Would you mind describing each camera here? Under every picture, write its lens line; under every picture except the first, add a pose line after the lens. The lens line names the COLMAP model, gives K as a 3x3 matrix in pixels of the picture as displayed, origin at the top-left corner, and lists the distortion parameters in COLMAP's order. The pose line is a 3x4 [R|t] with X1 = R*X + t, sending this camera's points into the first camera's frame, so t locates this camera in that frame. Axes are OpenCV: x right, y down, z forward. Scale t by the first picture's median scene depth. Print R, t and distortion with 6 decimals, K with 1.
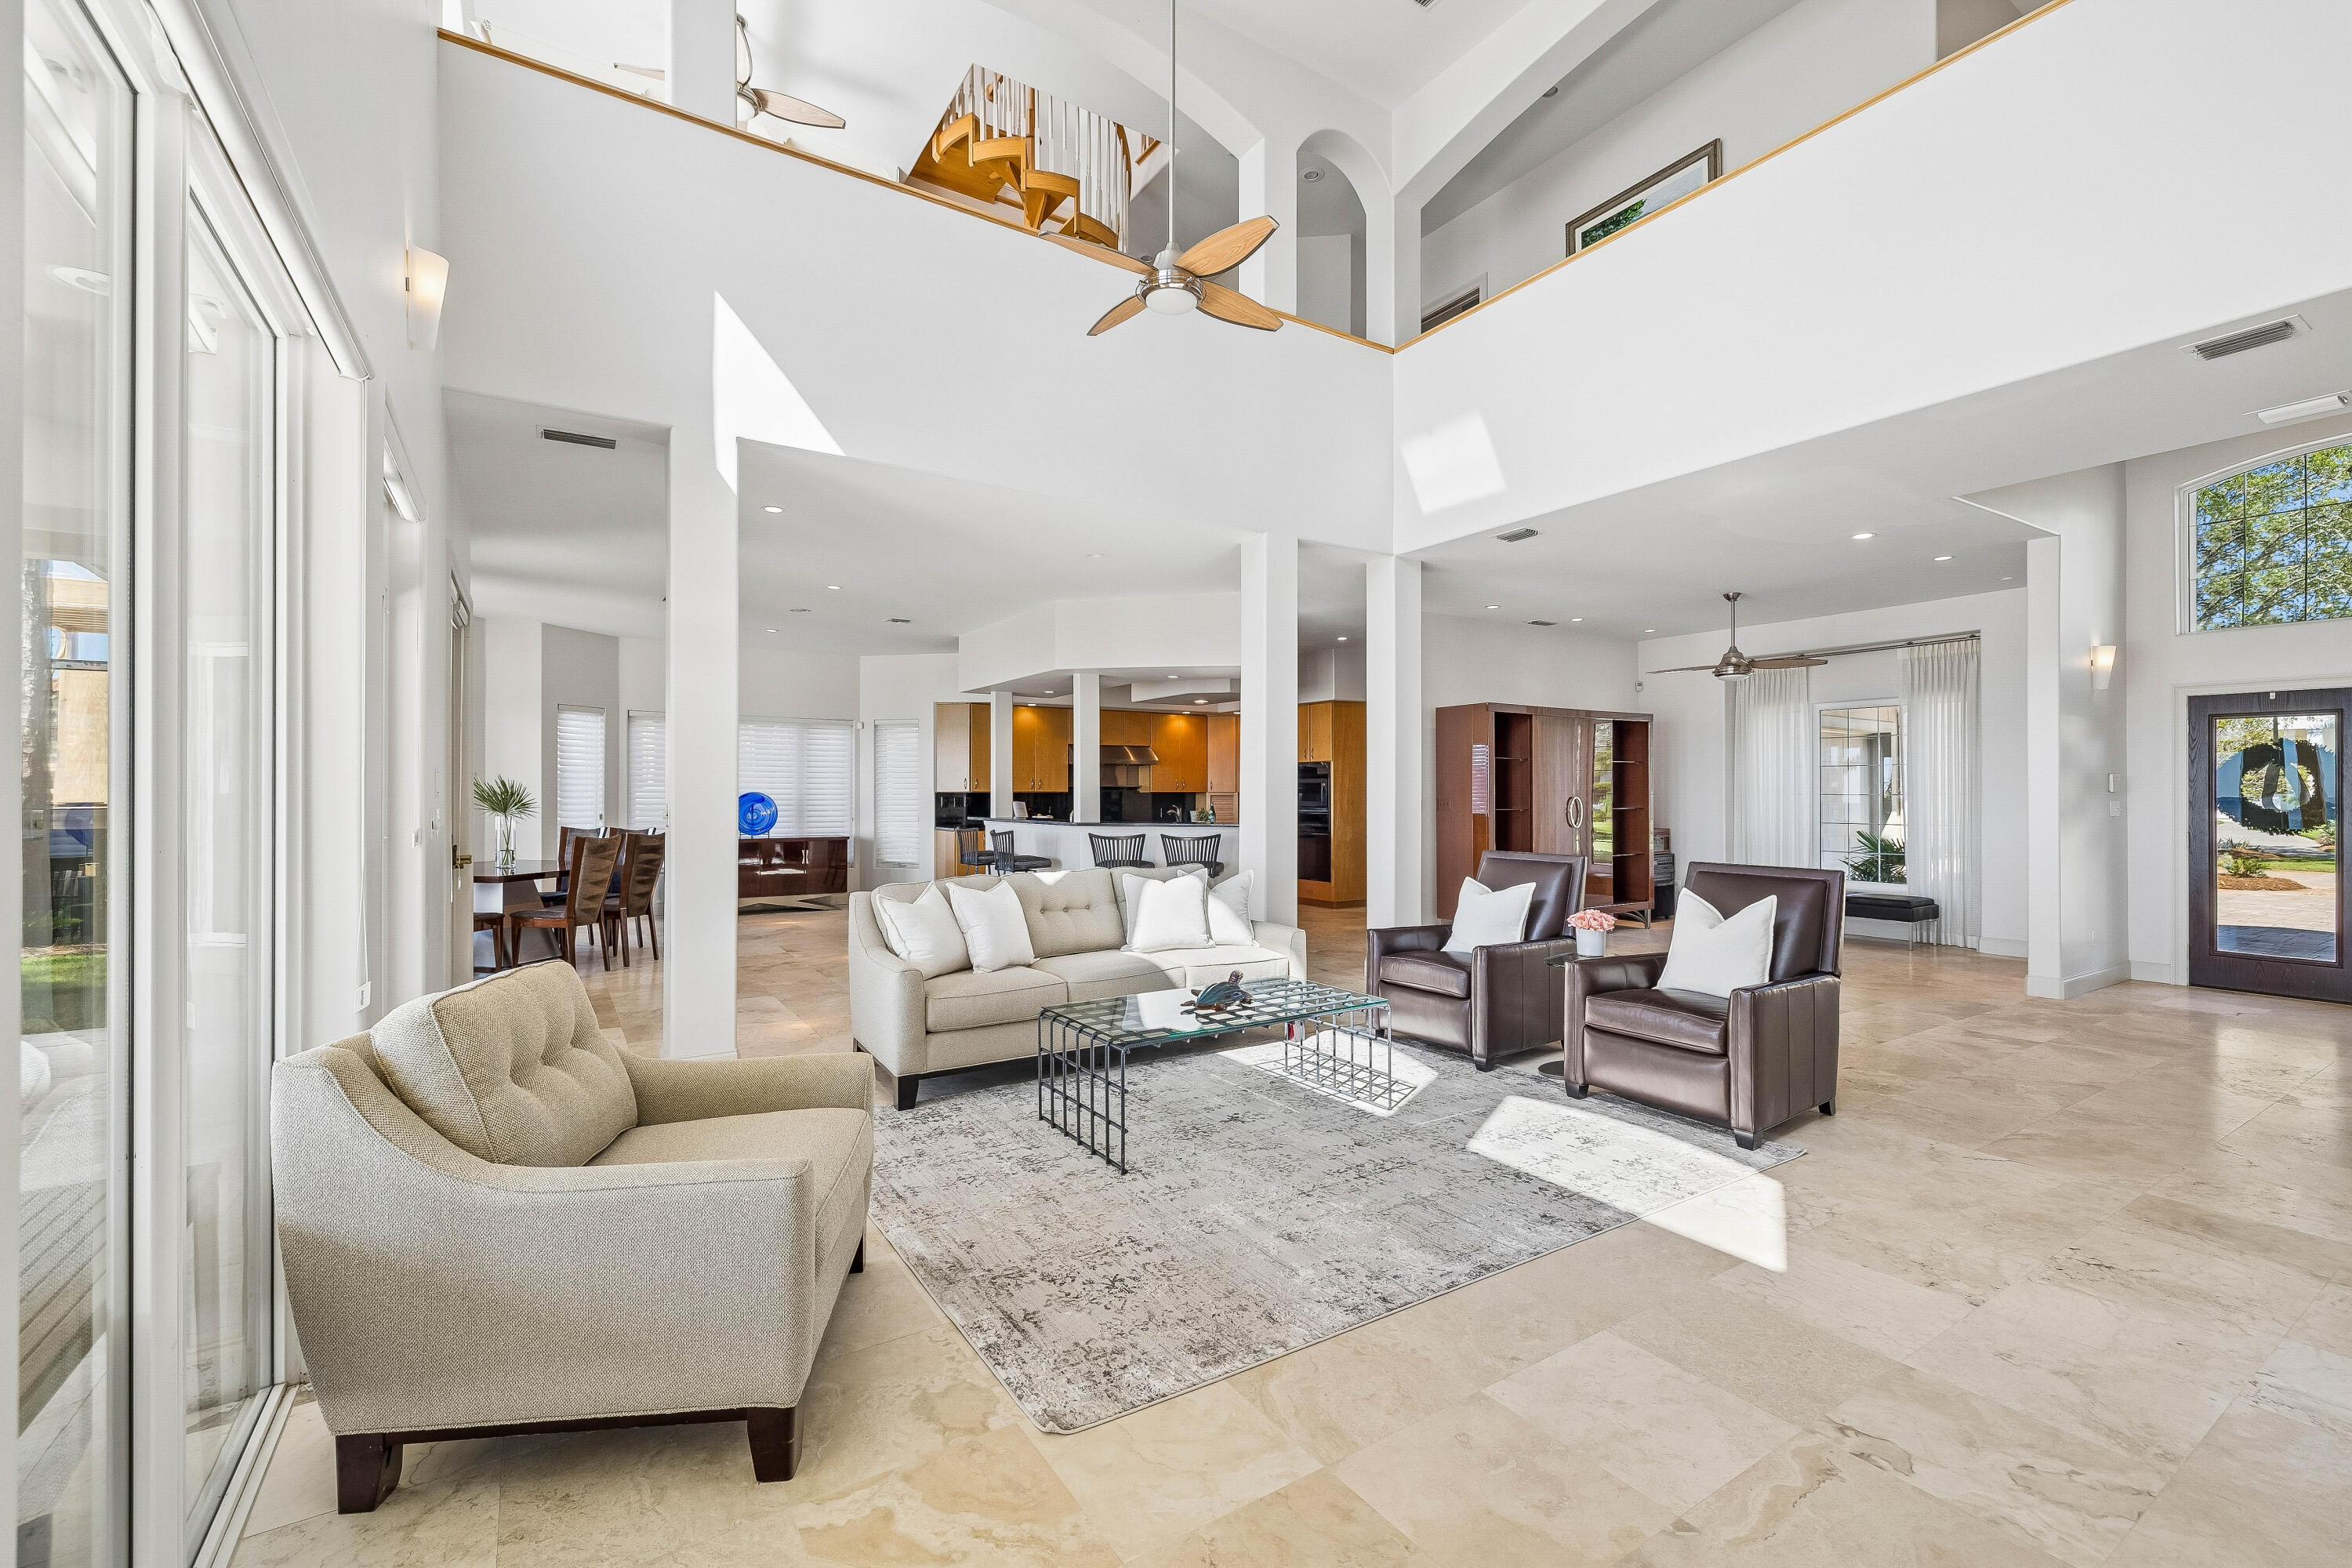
lens RADIAL K [[988.0, 0, 1176.0], [0, 988.0, 784.0], [0, 0, 1]] dist [0.002661, -0.000117]
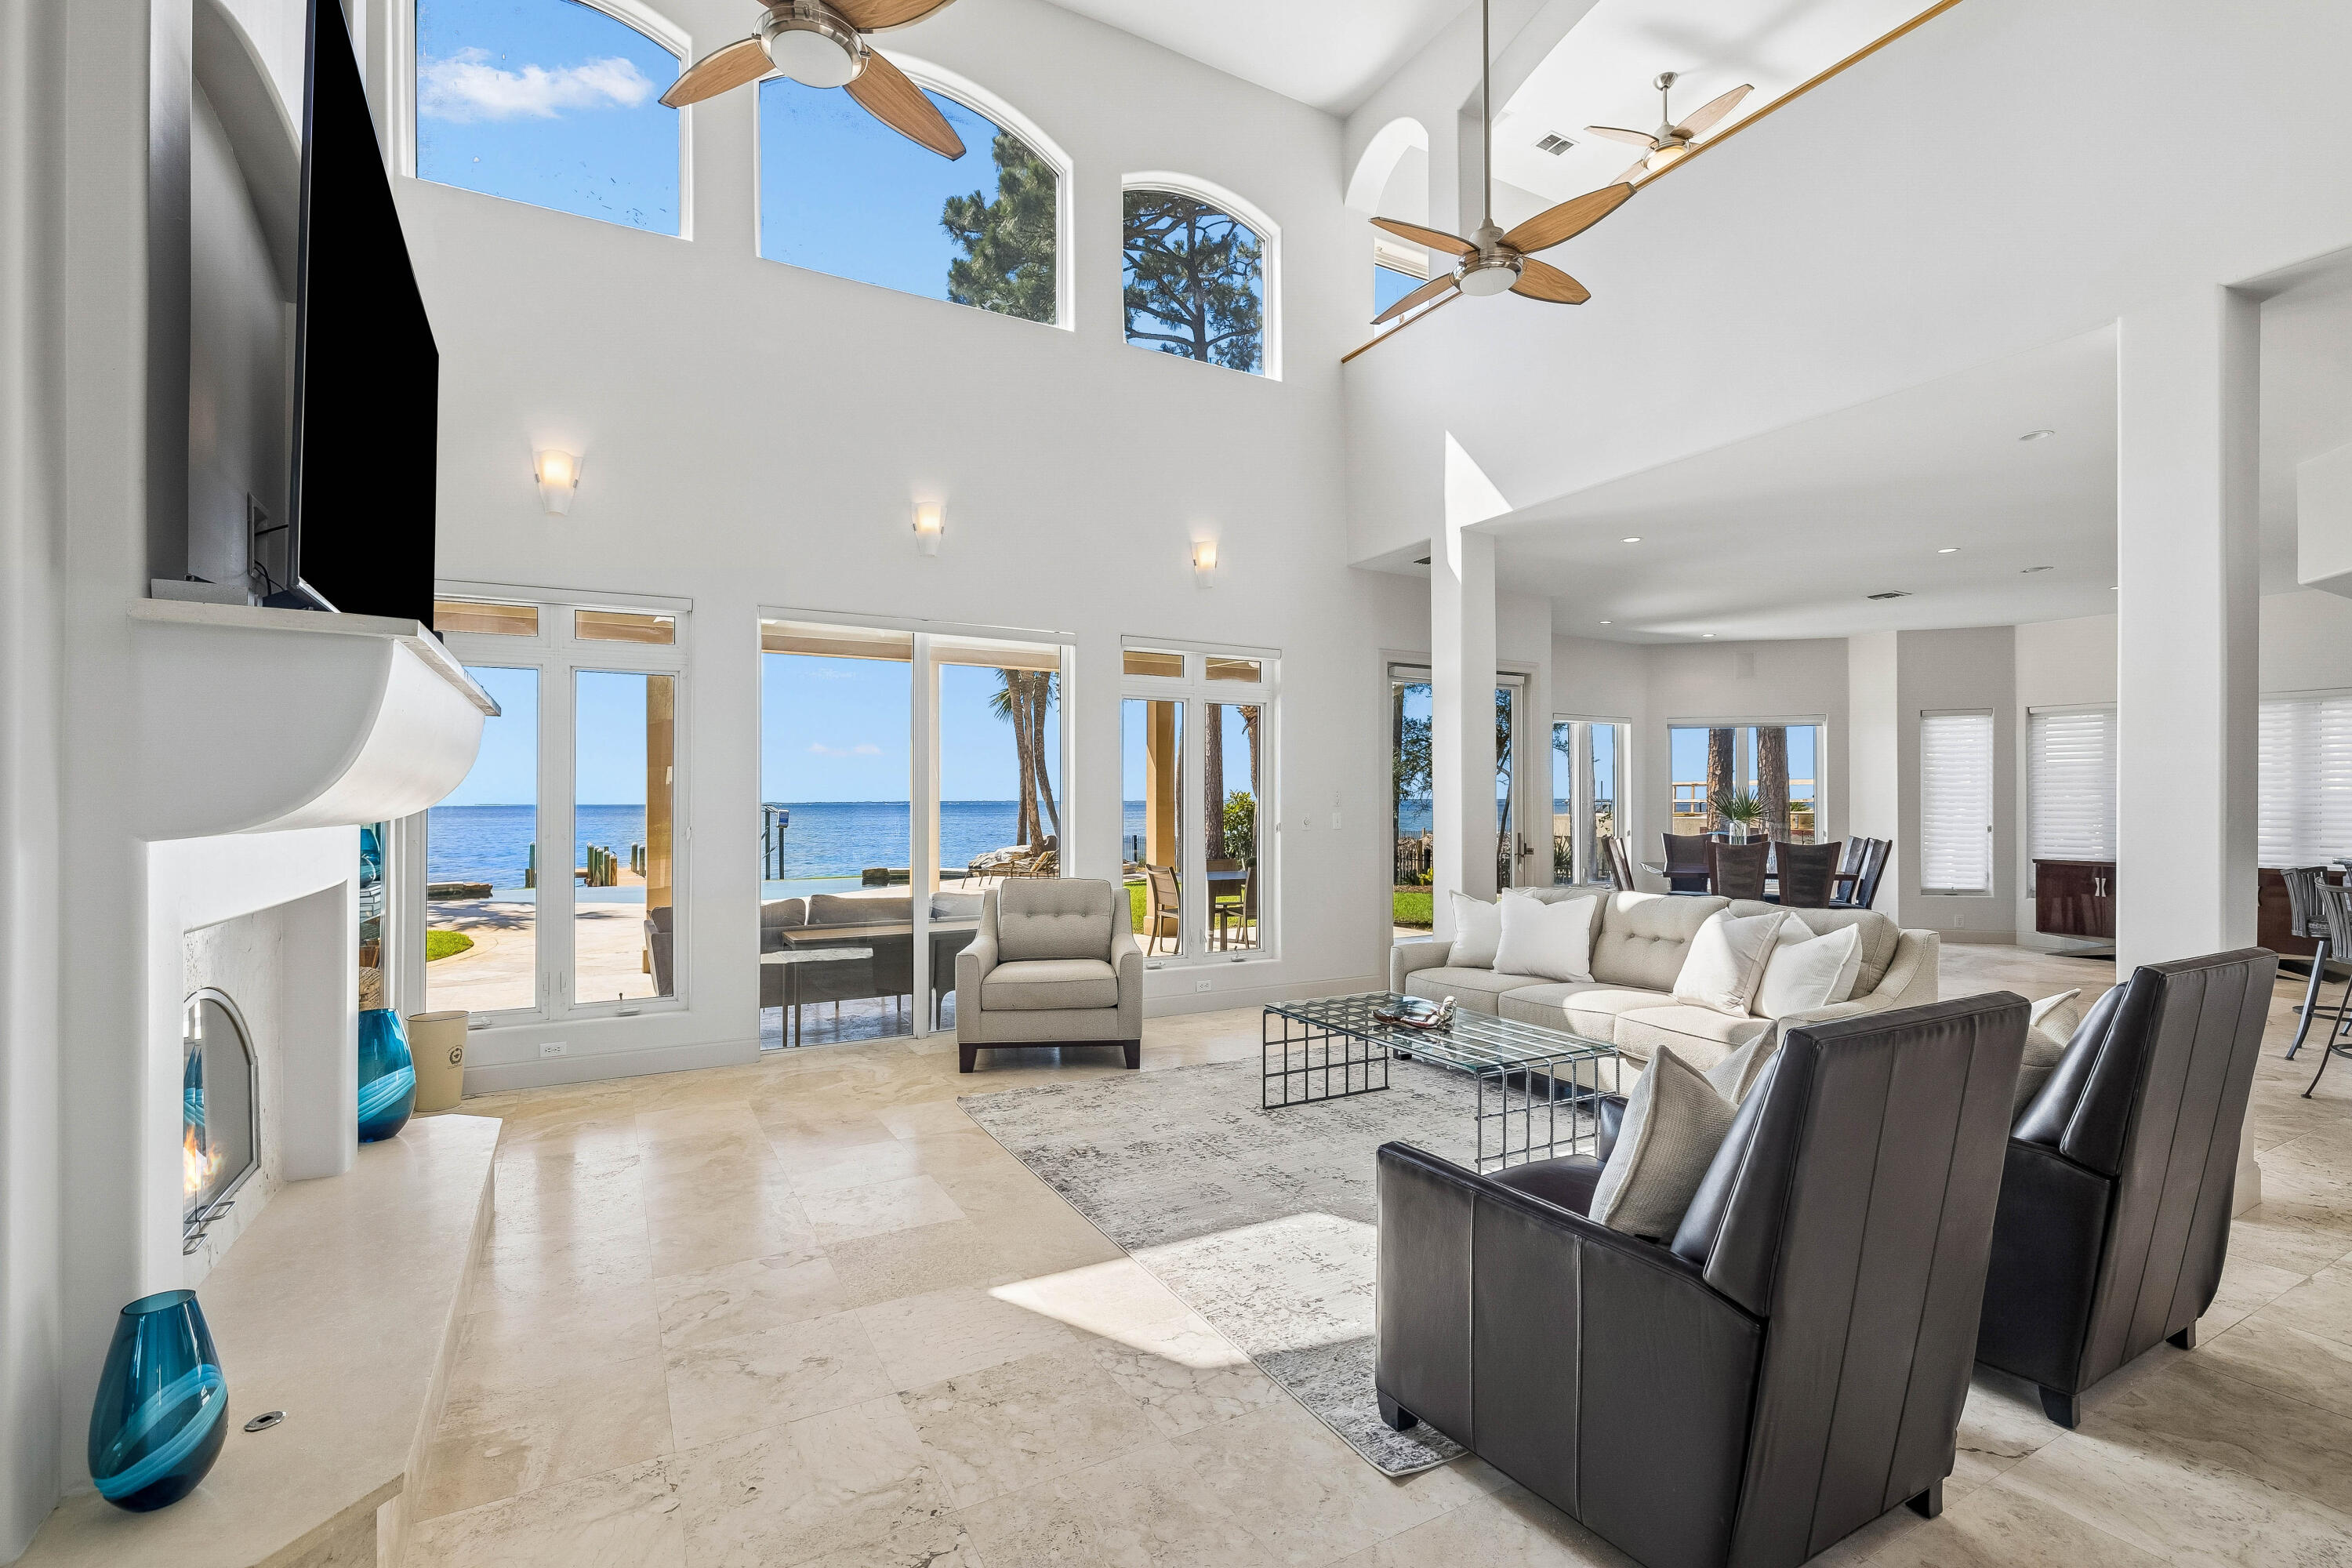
lens RADIAL K [[1051.7, 0, 1175.3], [0, 1051.7, 799.3], [0, 0, 1]] dist [0.001986, -0.000077]
pose [[-0.068663, -0.001719, -0.997638, 1.370403], [0.010197, 0.999945, -0.002425, 0.003536], [0.997588, -0.010340, -0.068642, 1.043859]]
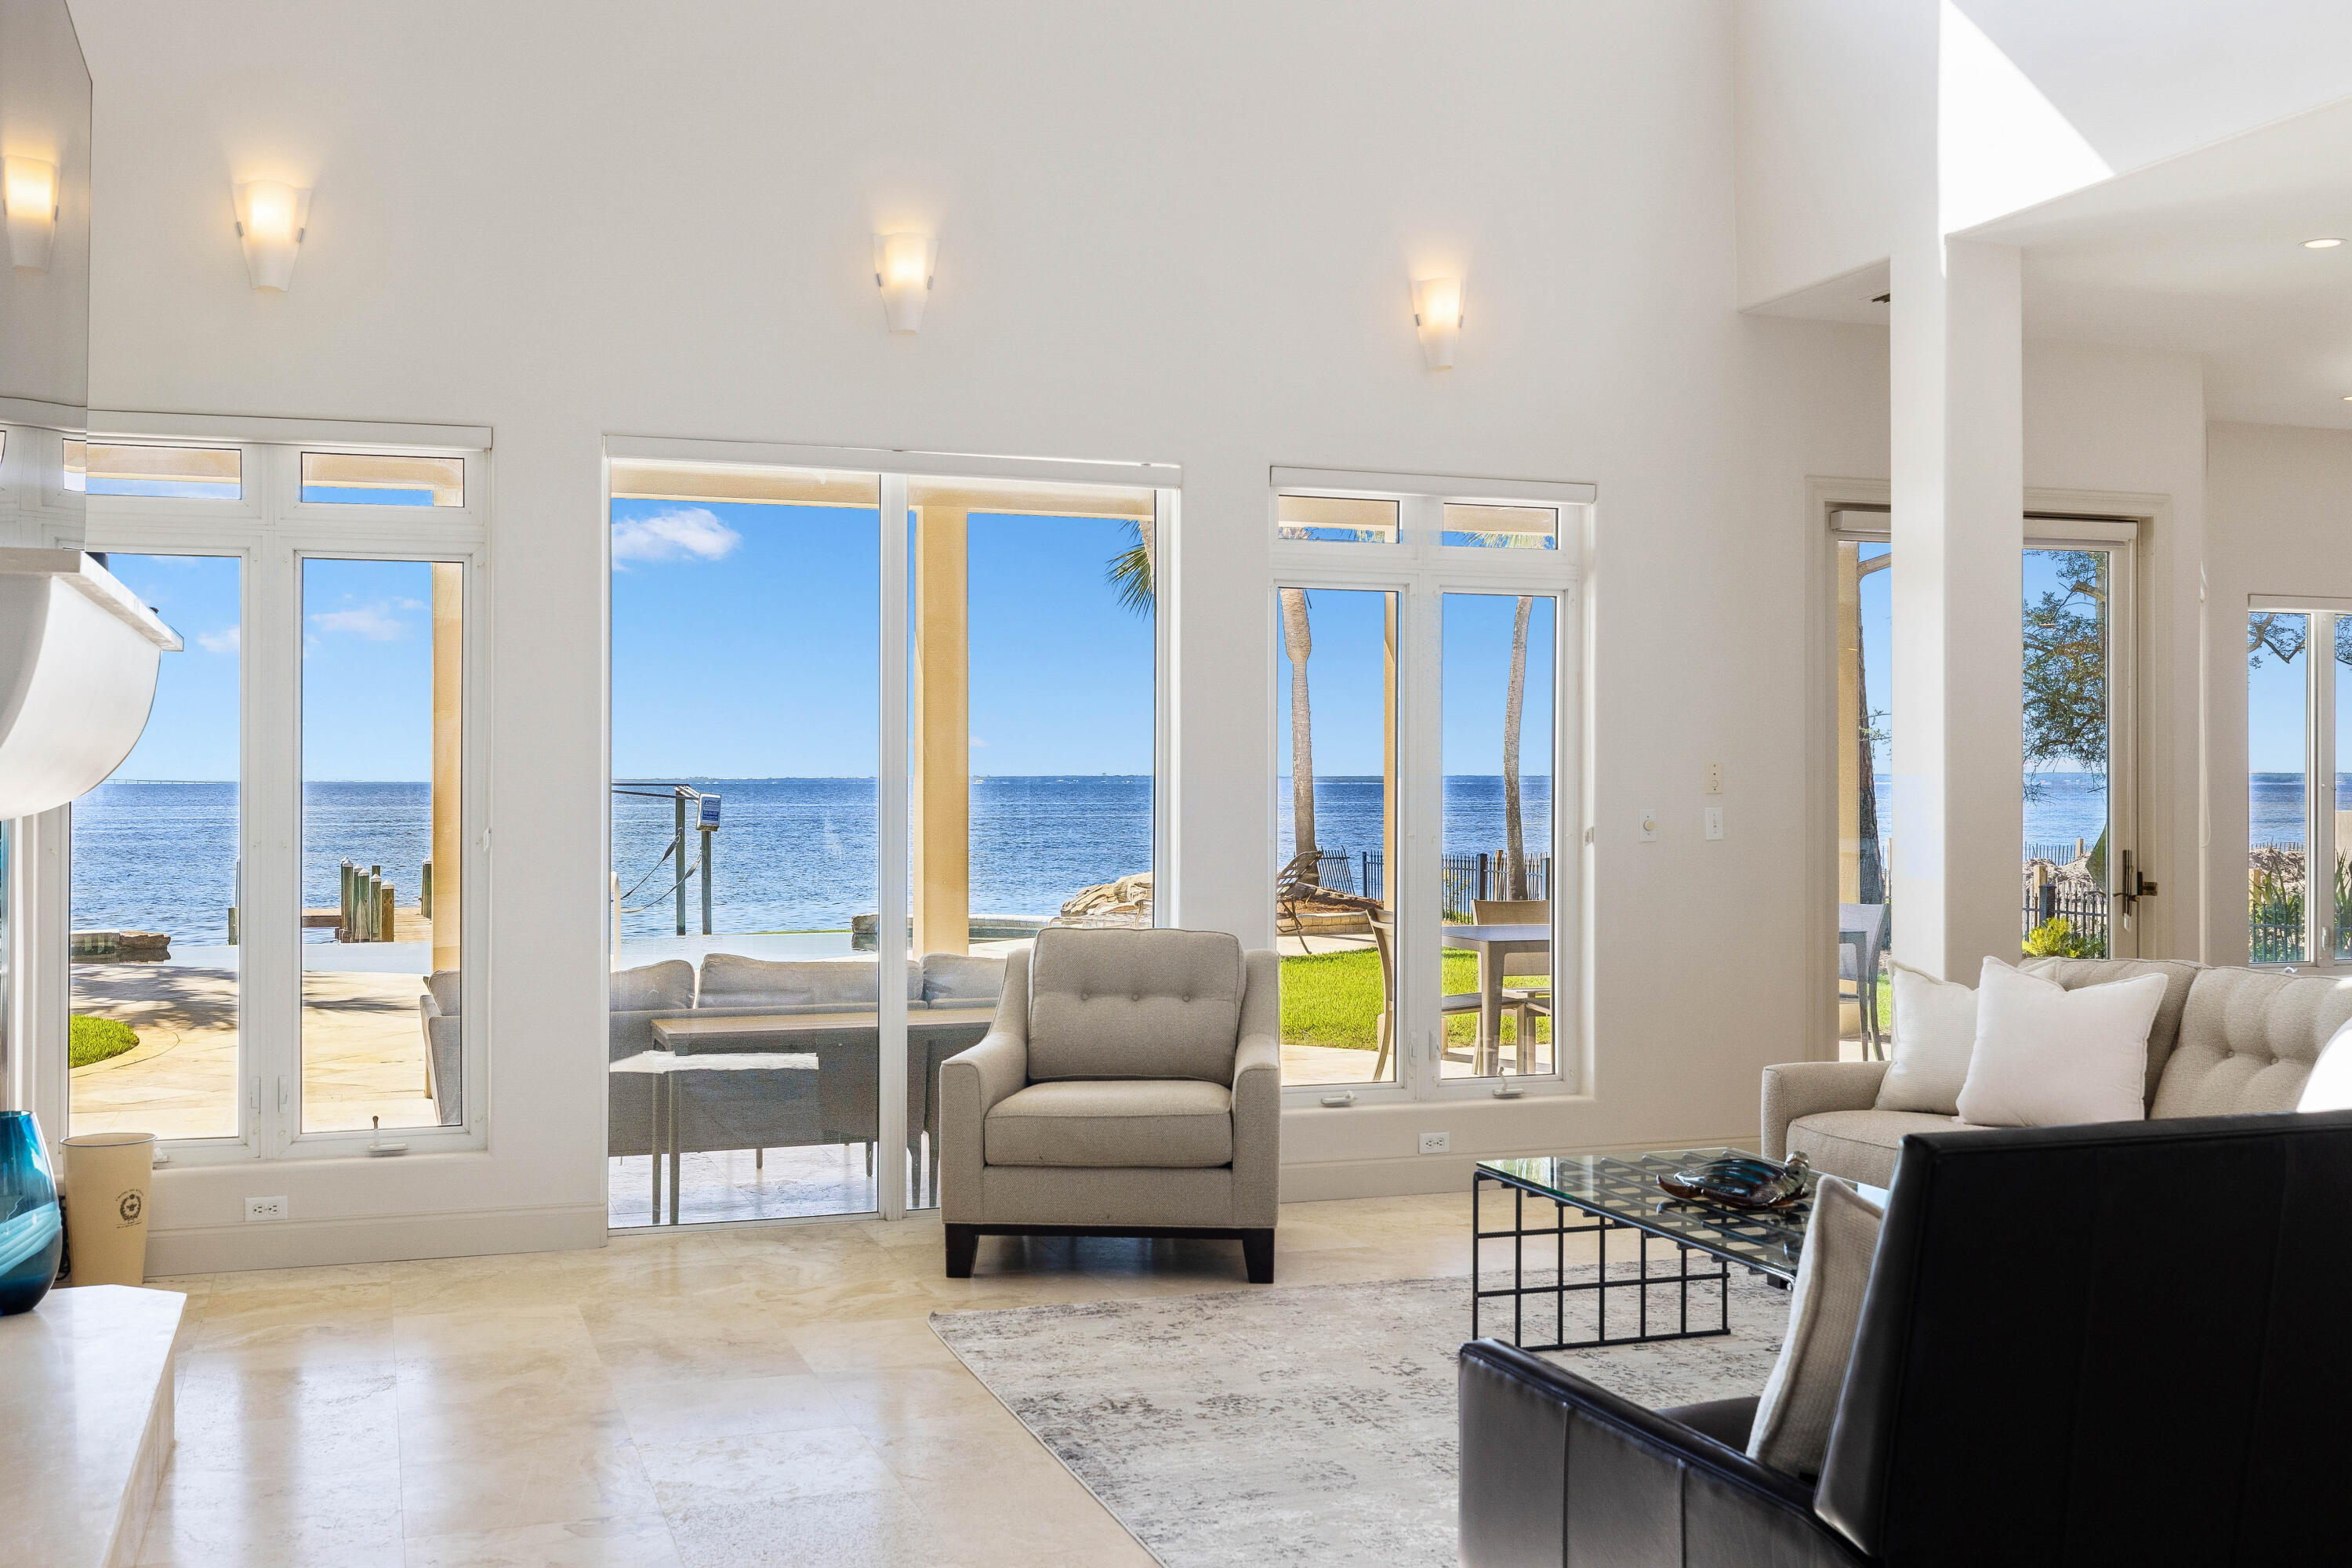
lens RADIAL K [[2338.0, 0, 1176.0], [0, 2338.0, 784.0], [0, 0, 1]] dist [0.007688, 0.038573]
pose [[-0.236193, 0.003713, -0.971699, 1.657878], [0.008391, 0.999963, 0.001781, -0.003352], [0.971670, -0.007733, -0.236215, 1.257760]]
